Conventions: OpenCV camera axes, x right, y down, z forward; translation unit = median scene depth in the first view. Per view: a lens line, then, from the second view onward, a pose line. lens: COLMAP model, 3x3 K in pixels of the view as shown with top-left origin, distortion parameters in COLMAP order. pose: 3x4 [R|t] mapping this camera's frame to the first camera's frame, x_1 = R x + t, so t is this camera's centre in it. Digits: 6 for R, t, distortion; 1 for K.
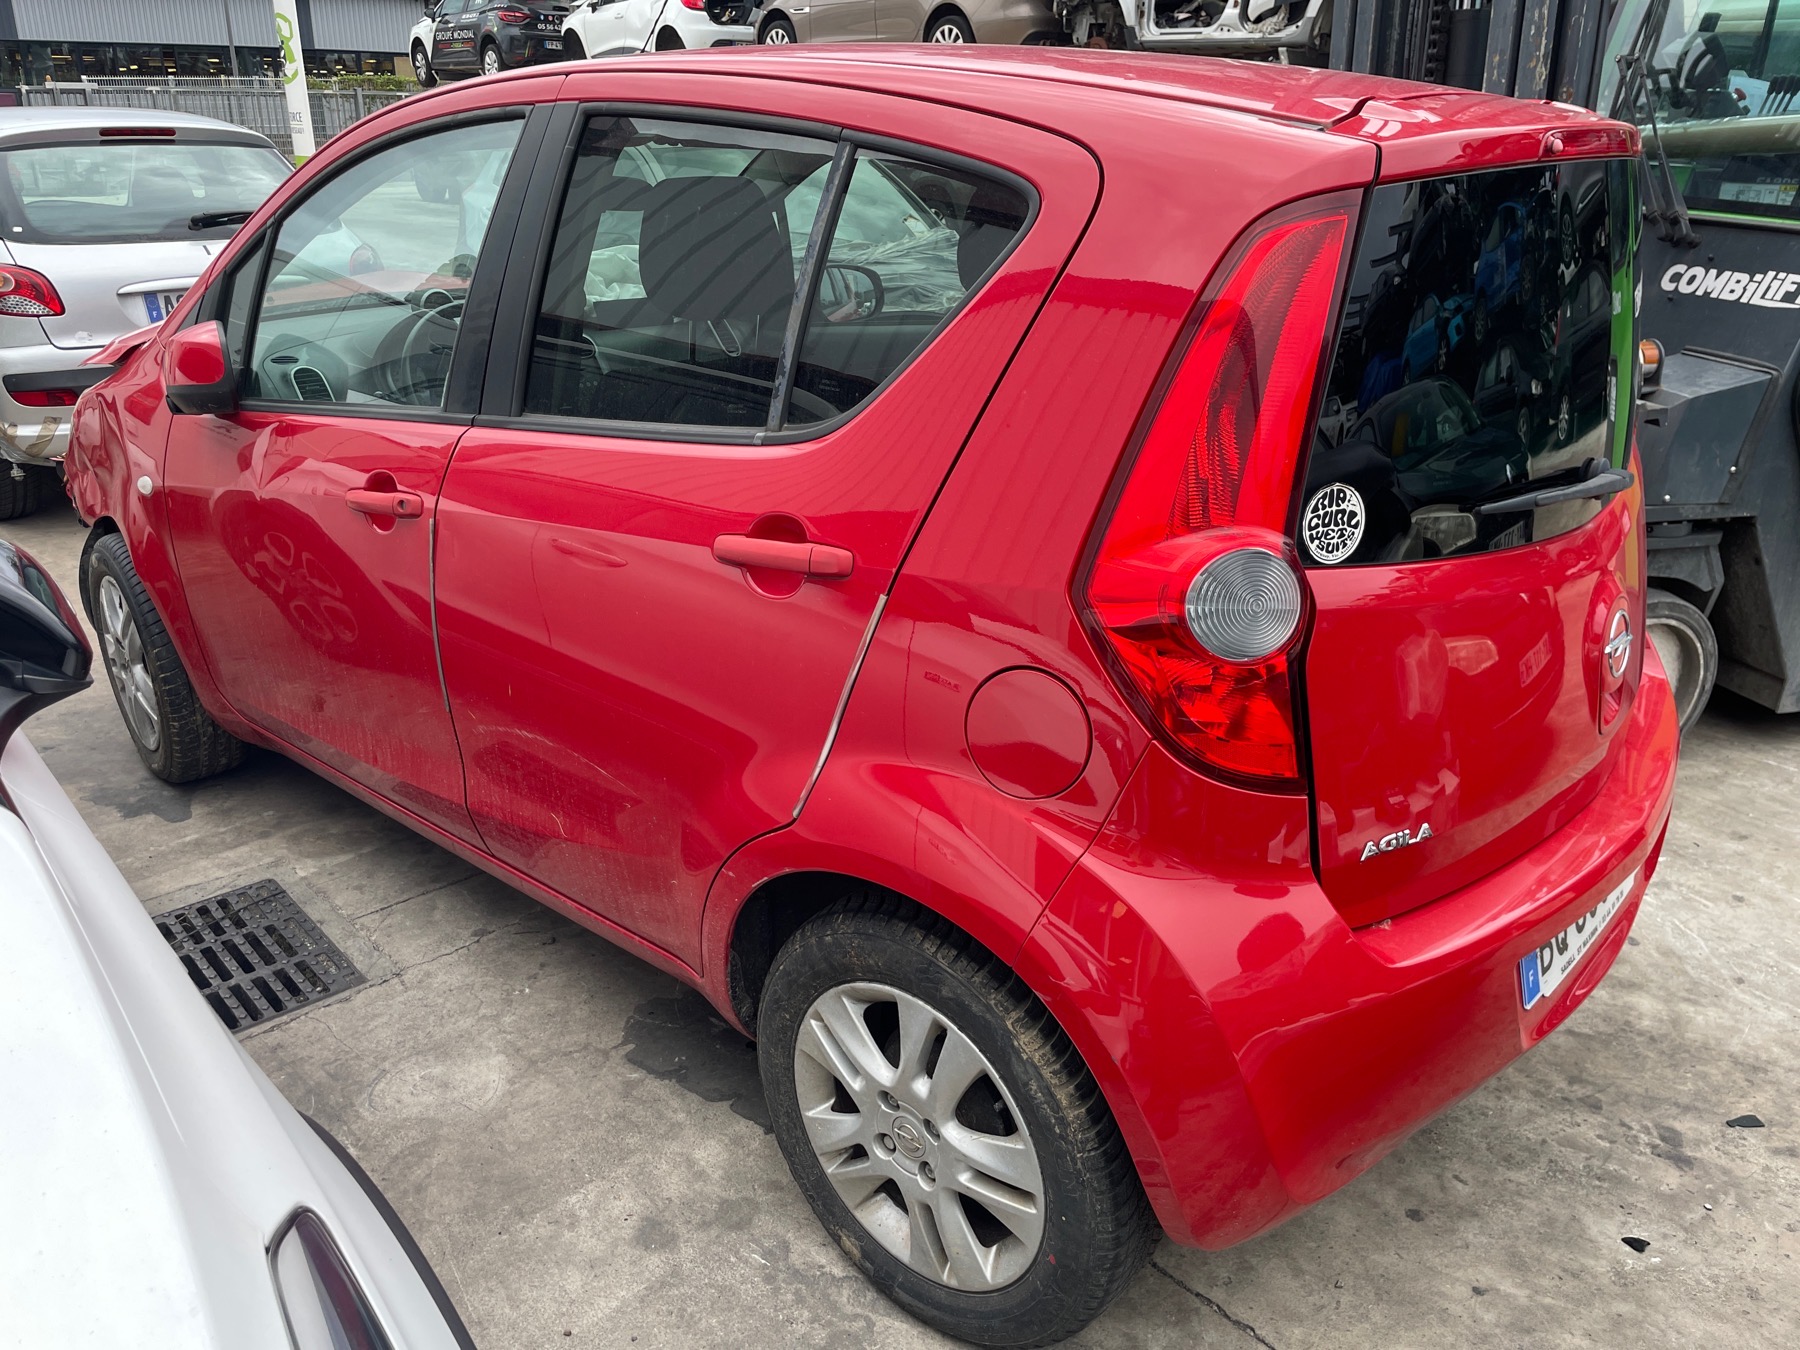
lens RADIAL K [[1359.7, 0, 884.1], [0, 1359.7, 662.5], [0, 0, 1]] dist [0.089421, -0.124886]
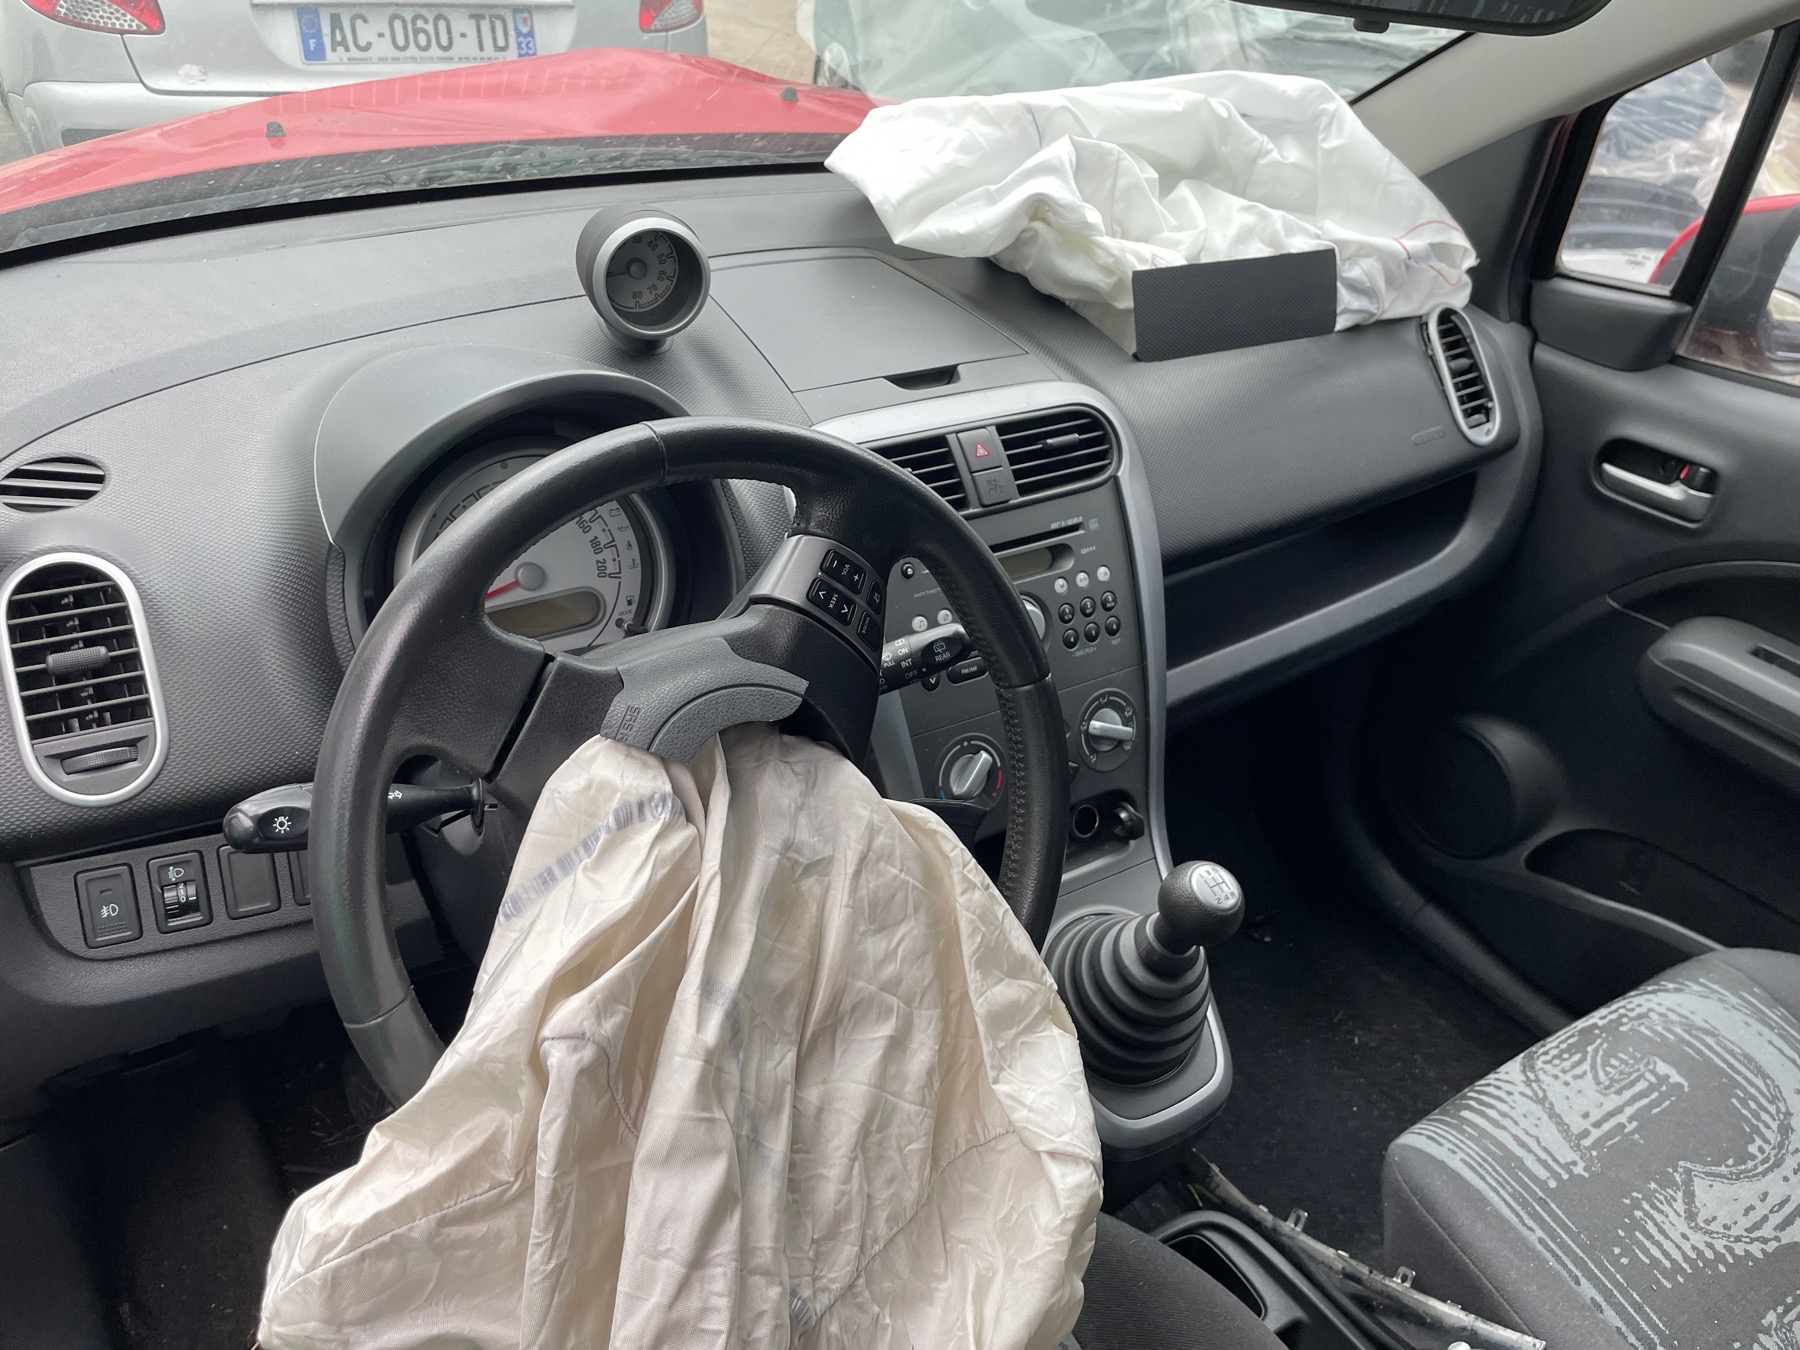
lens RADIAL K [[1359.7, 0, 877.2], [0, 1359.7, 655.3], [0, 0, 1]] dist [0.089421, -0.124886]
pose [[0.959529, 0.202502, -0.195697, -0.289469], [-0.164297, 0.966945, 0.194998, -0.351276], [0.228715, -0.154953, 0.961082, 1.016317]]
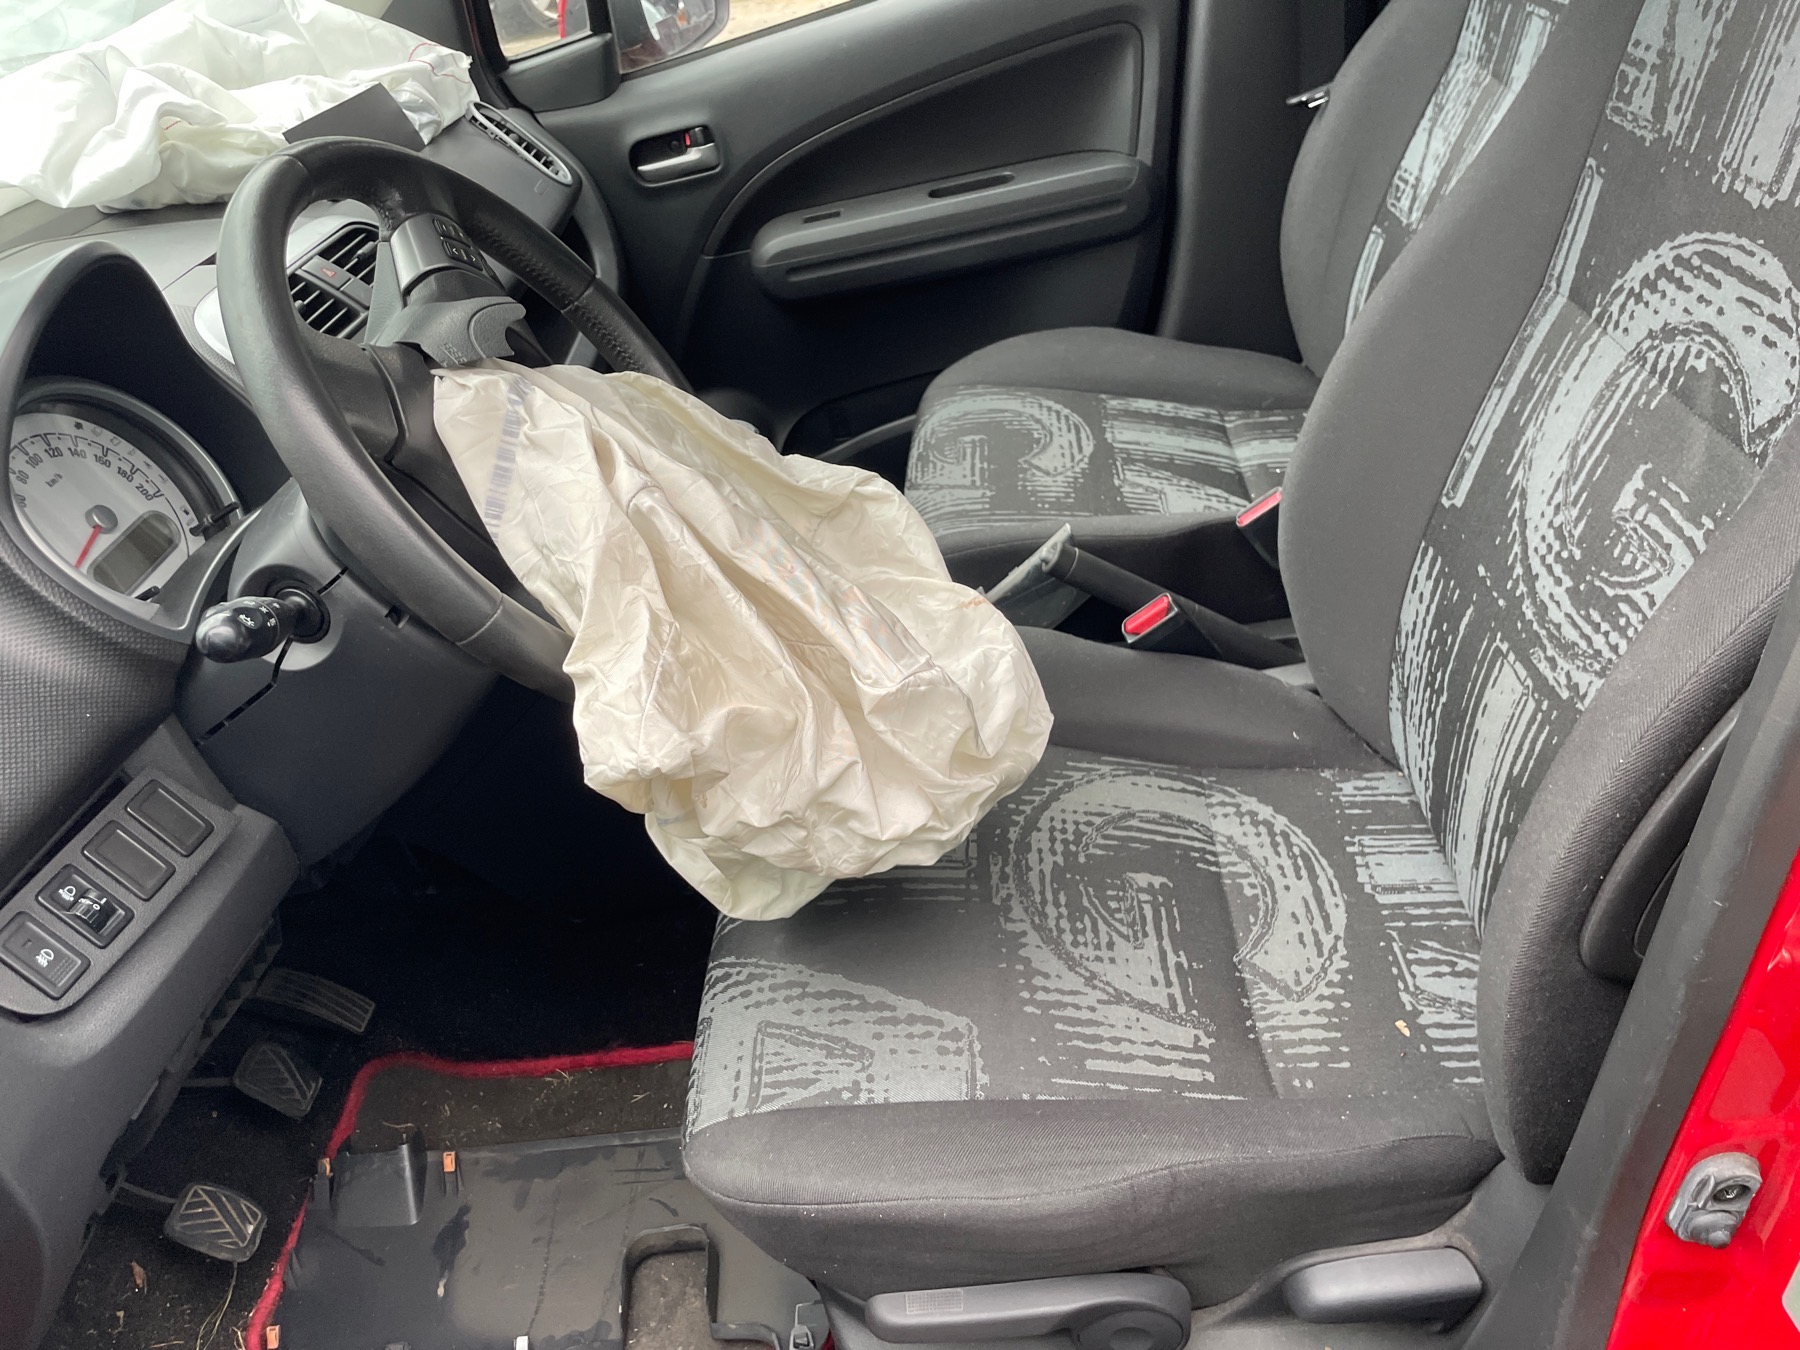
lens RADIAL K [[1359.7, 0, 894.0], [0, 1359.7, 658.1], [0, 0, 1]] dist [0.089421, -0.124886]
pose [[0.763581, -0.470649, 0.442079, -0.482181], [0.406379, 0.882319, 0.237422, -0.249738], [-0.501797, -0.001639, 0.864984, 0.927609]]
